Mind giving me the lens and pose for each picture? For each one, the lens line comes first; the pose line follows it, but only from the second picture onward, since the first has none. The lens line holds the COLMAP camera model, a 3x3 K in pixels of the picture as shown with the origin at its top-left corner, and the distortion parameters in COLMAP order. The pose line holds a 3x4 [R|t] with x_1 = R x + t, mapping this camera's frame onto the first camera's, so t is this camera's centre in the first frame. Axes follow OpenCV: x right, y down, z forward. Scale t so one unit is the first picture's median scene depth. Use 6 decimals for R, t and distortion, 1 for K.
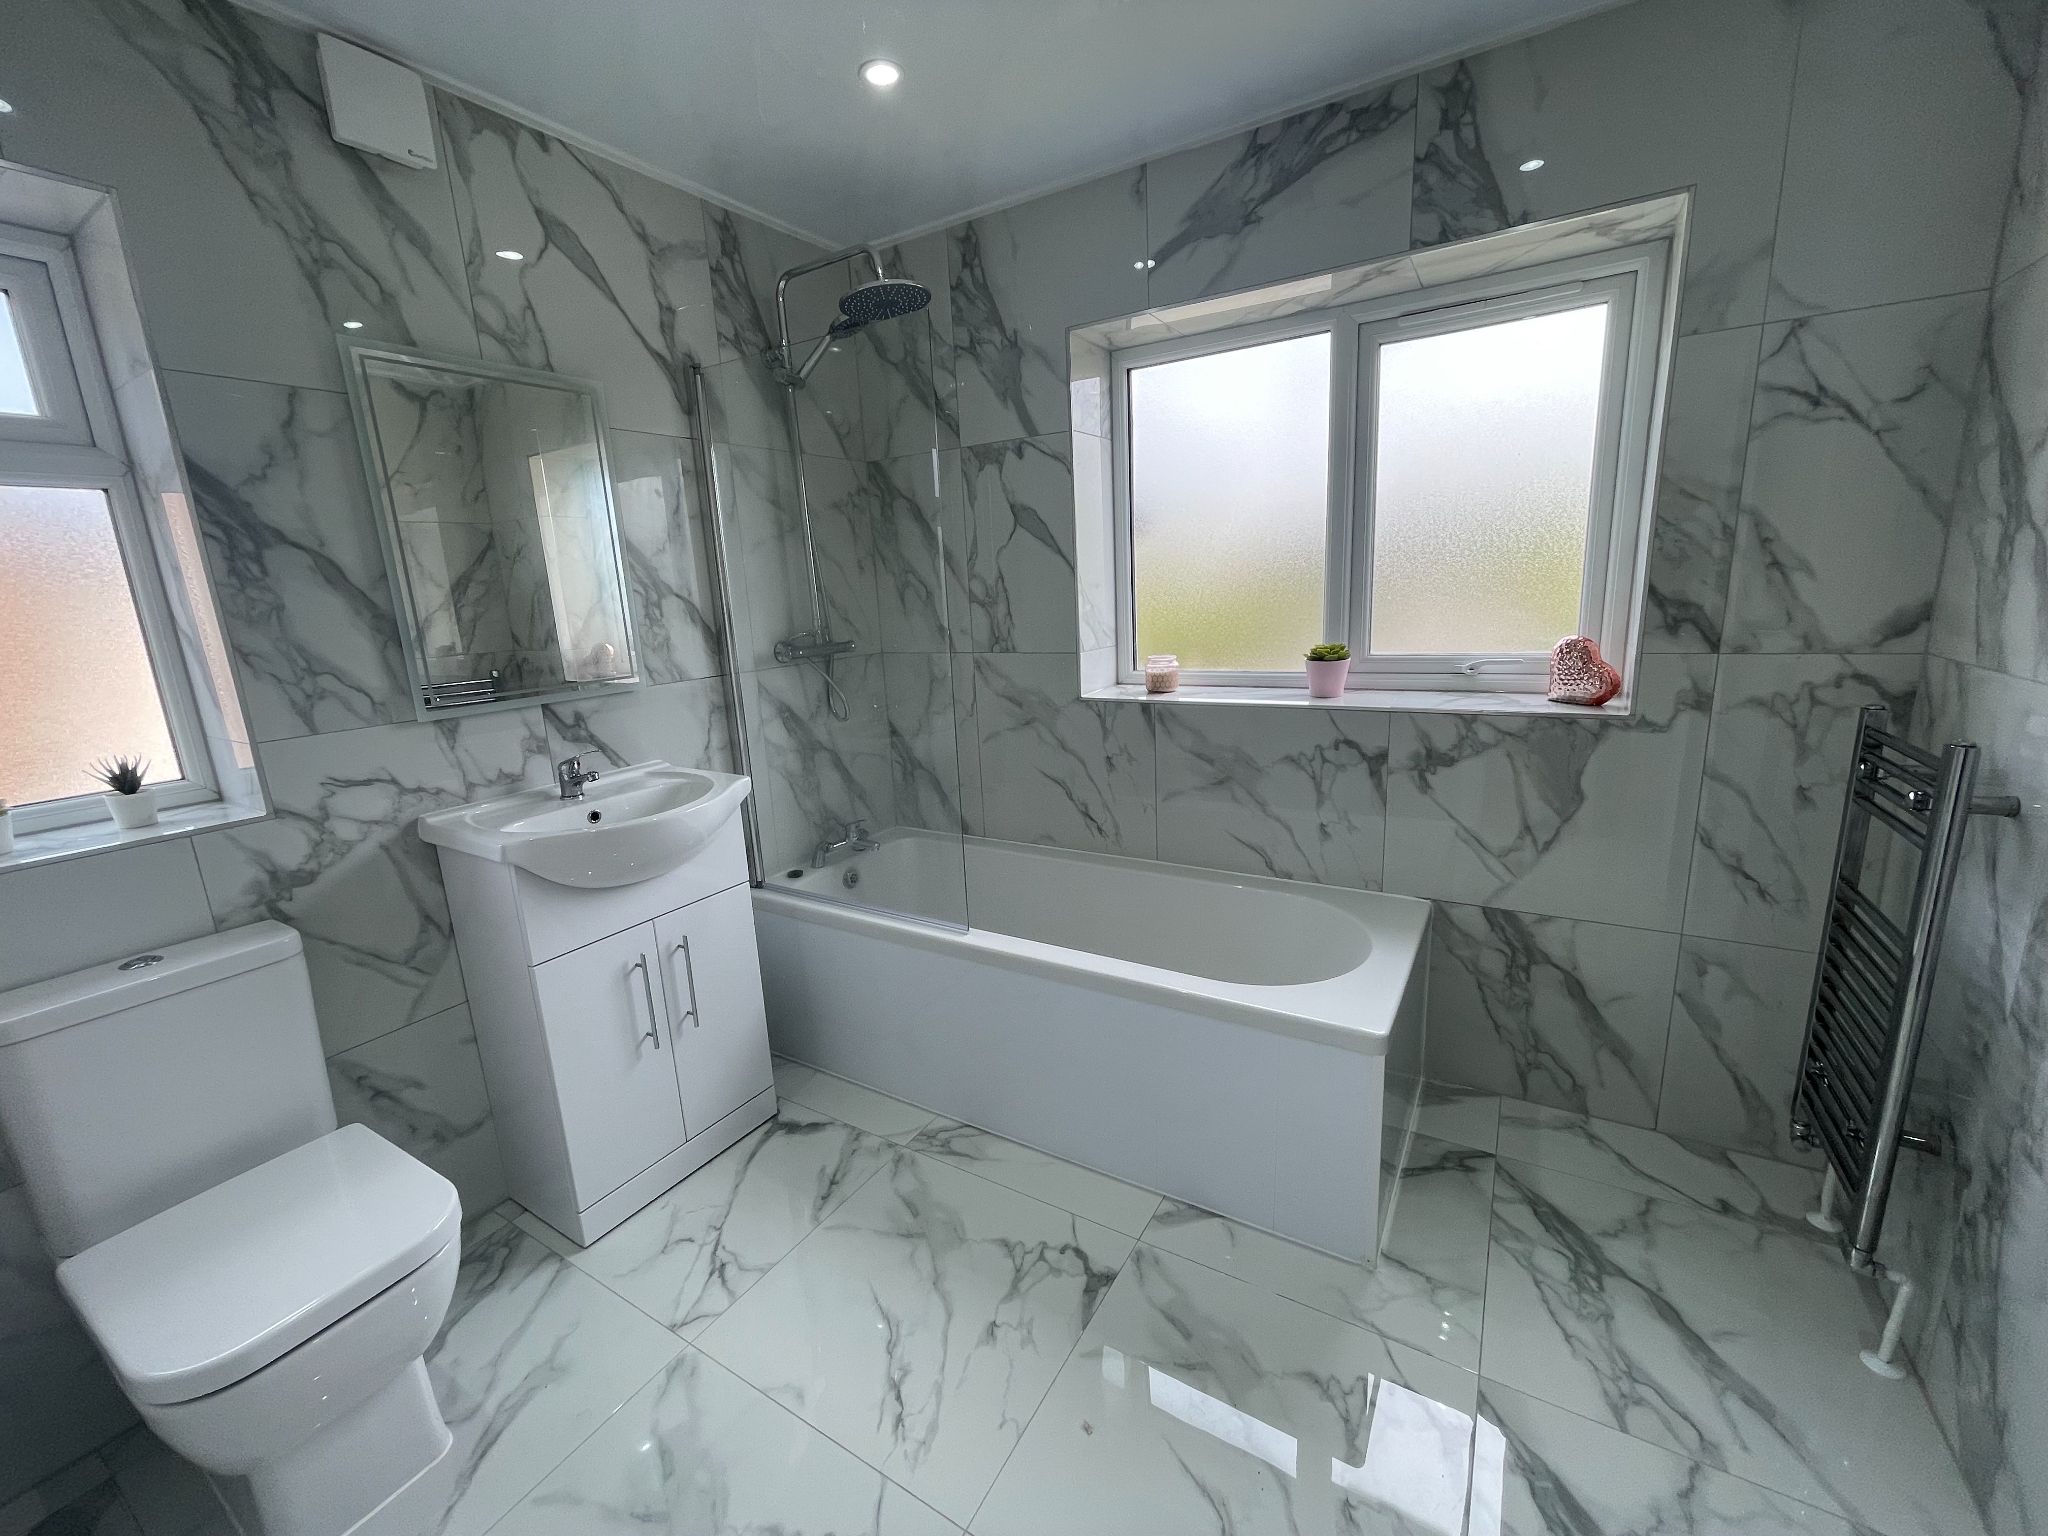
lens RADIAL K [[830.8, 0, 1021.6], [0, 830.8, 766.0], [0, 0, 1]] dist [0.000494, 0.000236]
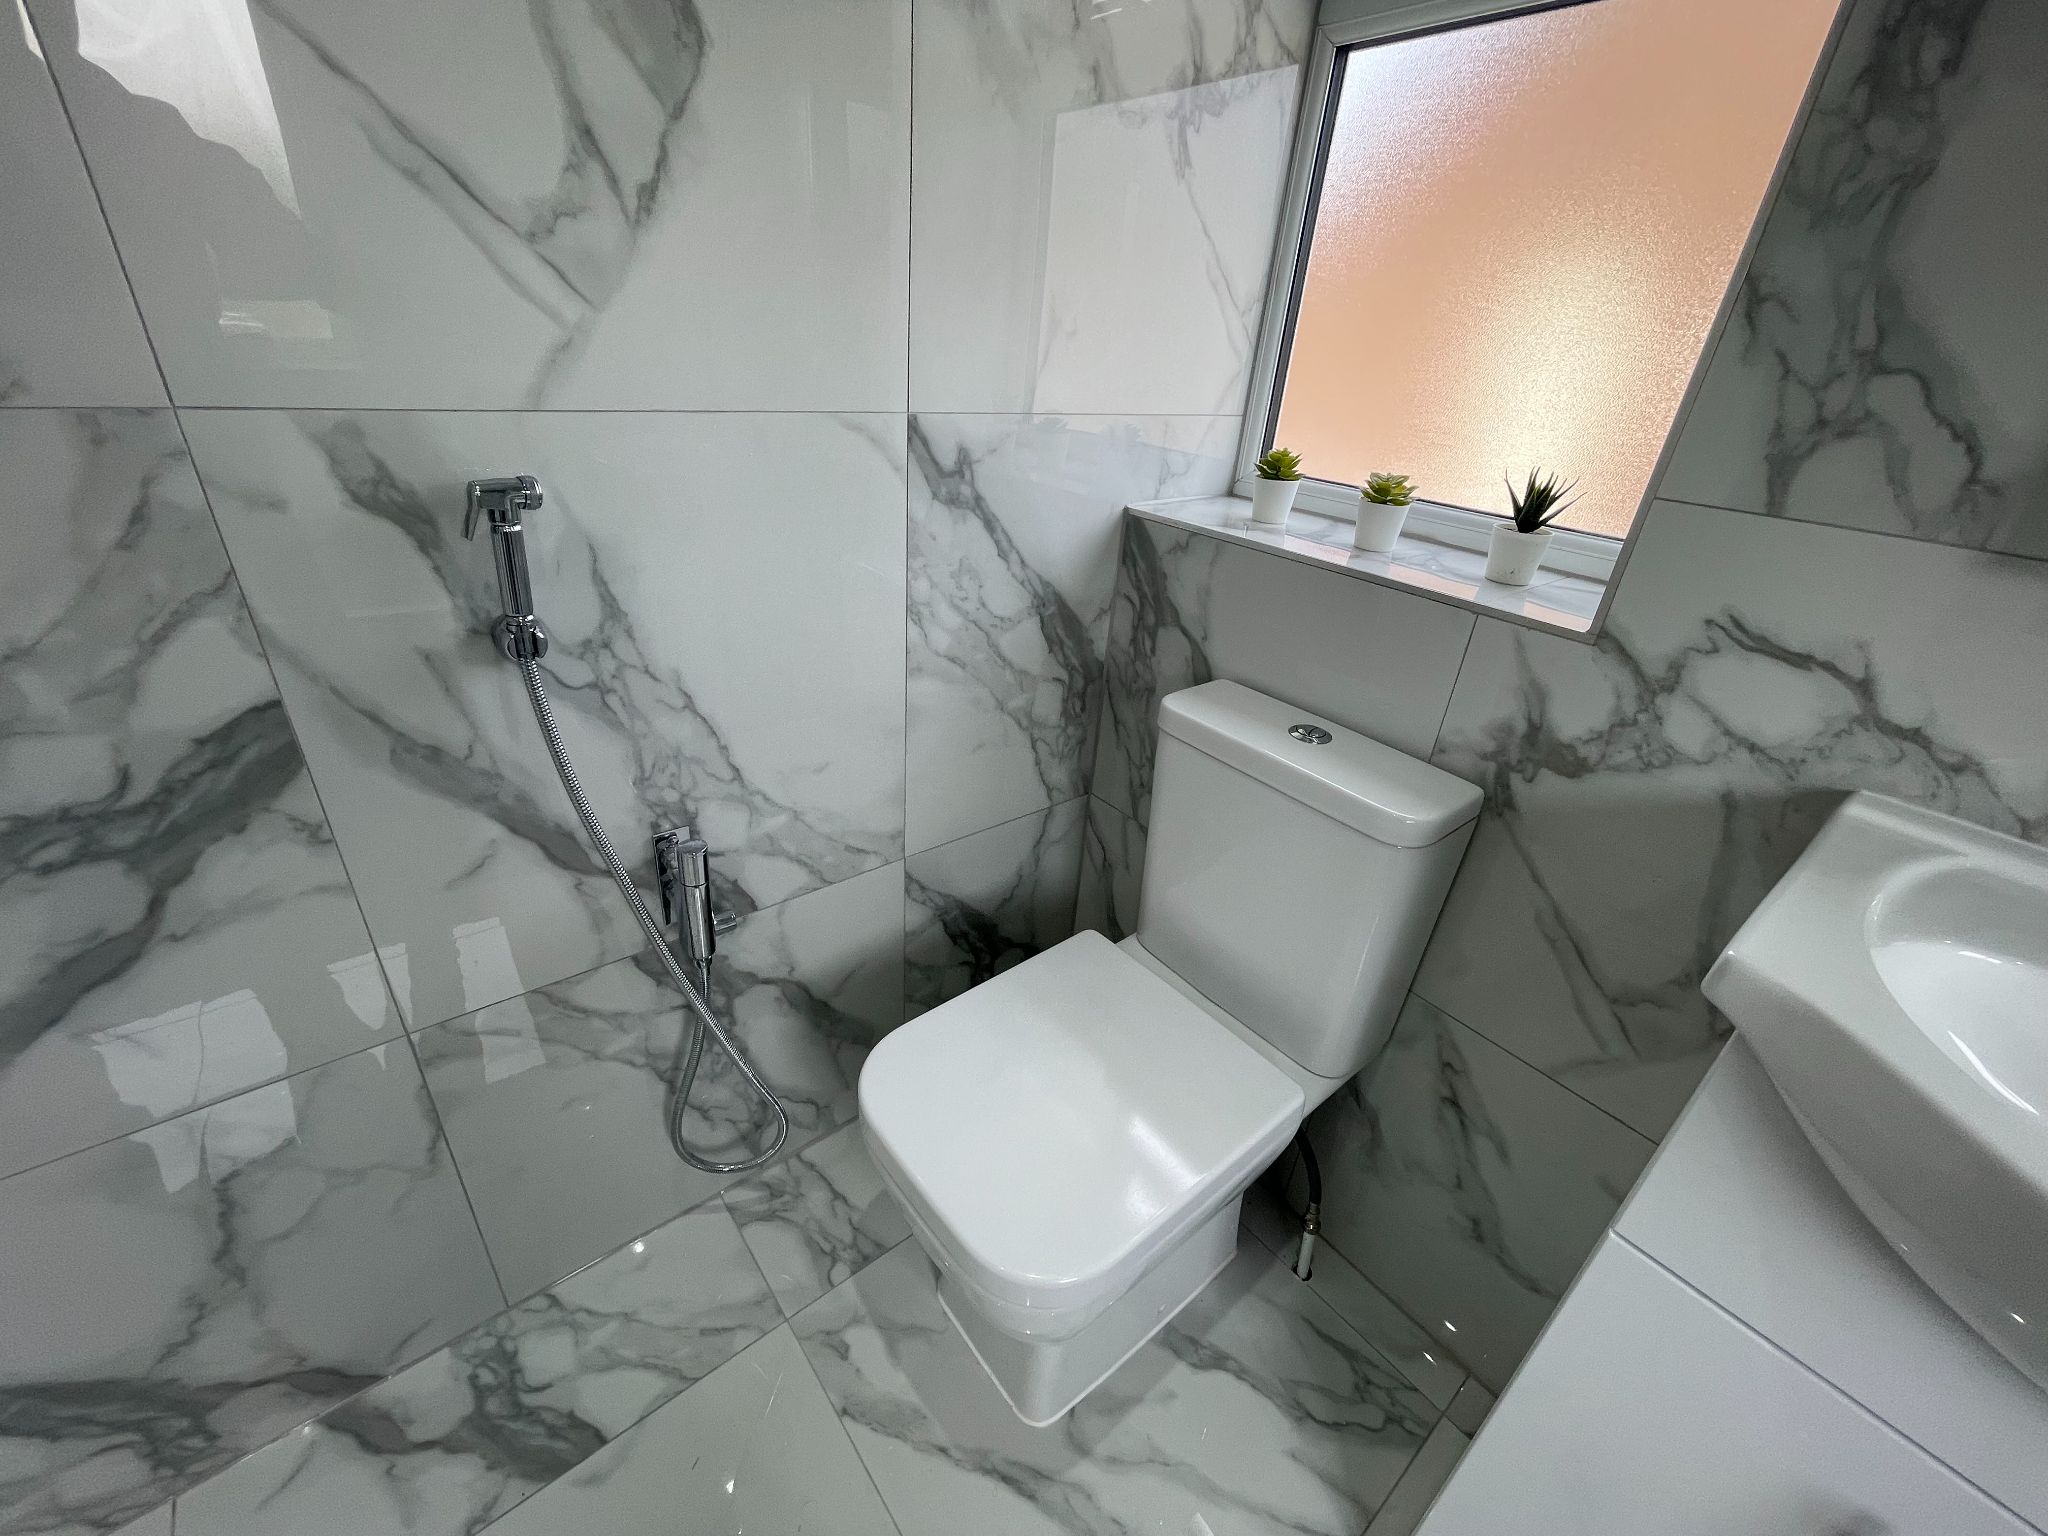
lens RADIAL K [[830.8, 0, 1021.6], [0, 830.8, 766.0], [0, 0, 1]] dist [0.000494, 0.000236]
pose [[-0.331313, 0.462097, -0.822617, -0.282025], [-0.255495, 0.795346, 0.549680, -0.070616], [0.908270, 0.392290, -0.145445, 0.728097]]
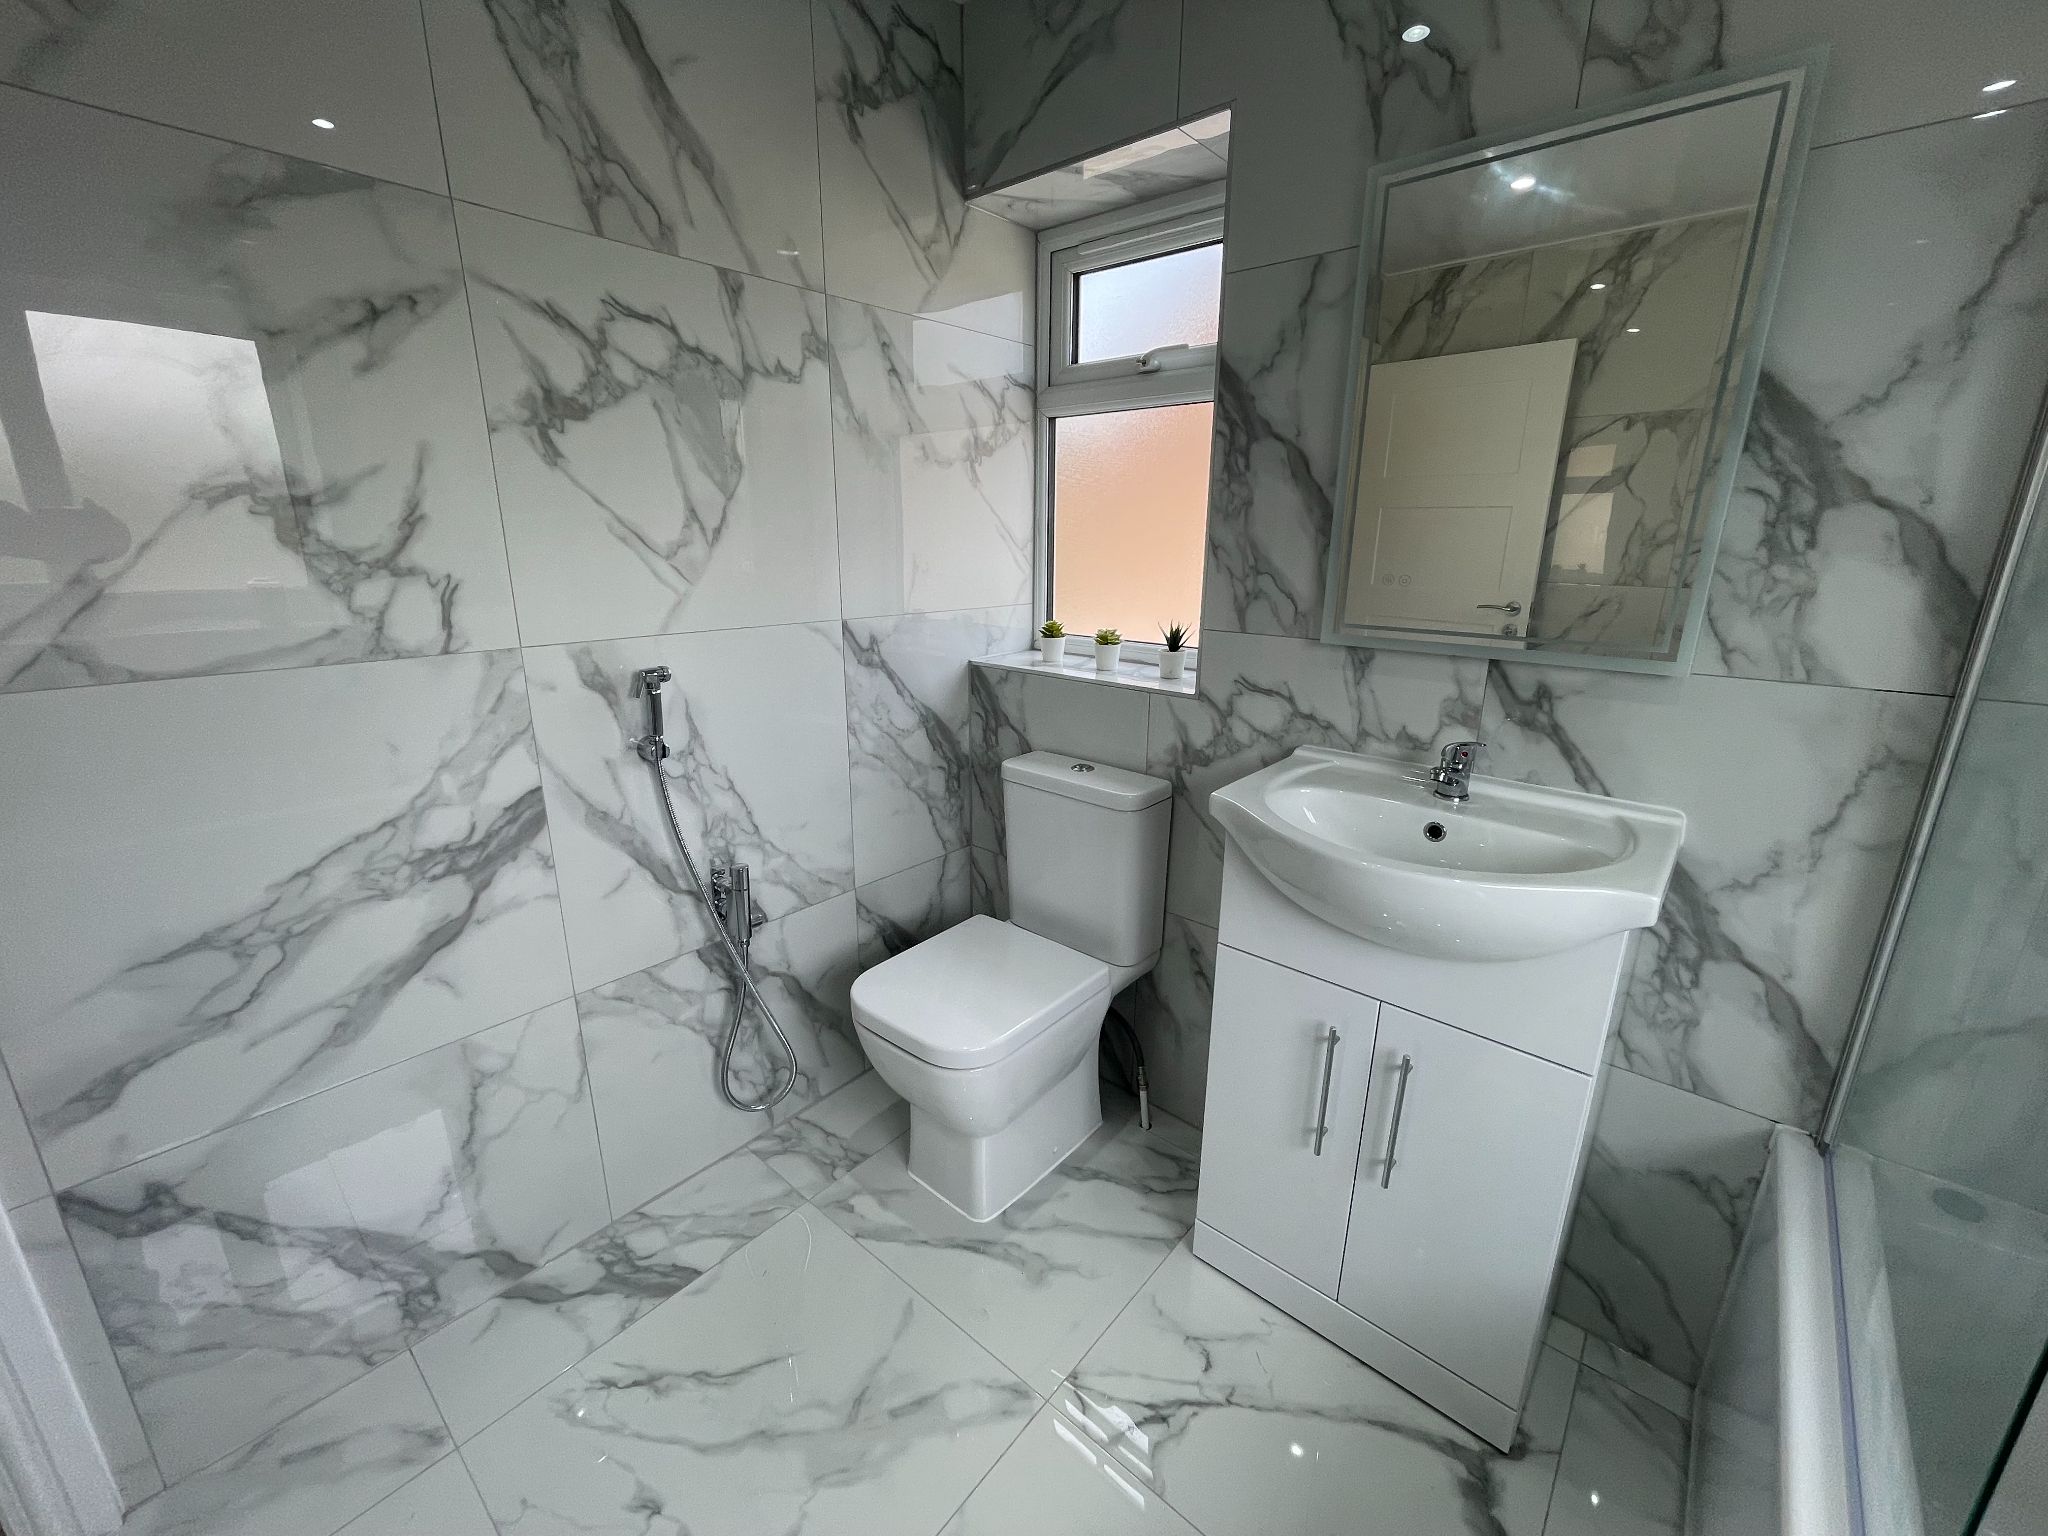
lens RADIAL K [[830.8, 0, 1021.6], [0, 830.8, 766.0], [0, 0, 1]] dist [0.000494, 0.000236]
pose [[-0.161467, 0.316157, -0.934865, 0.182990], [-0.212082, 0.914046, 0.345747, -0.175700], [0.963820, 0.254095, -0.080537, 0.832839]]
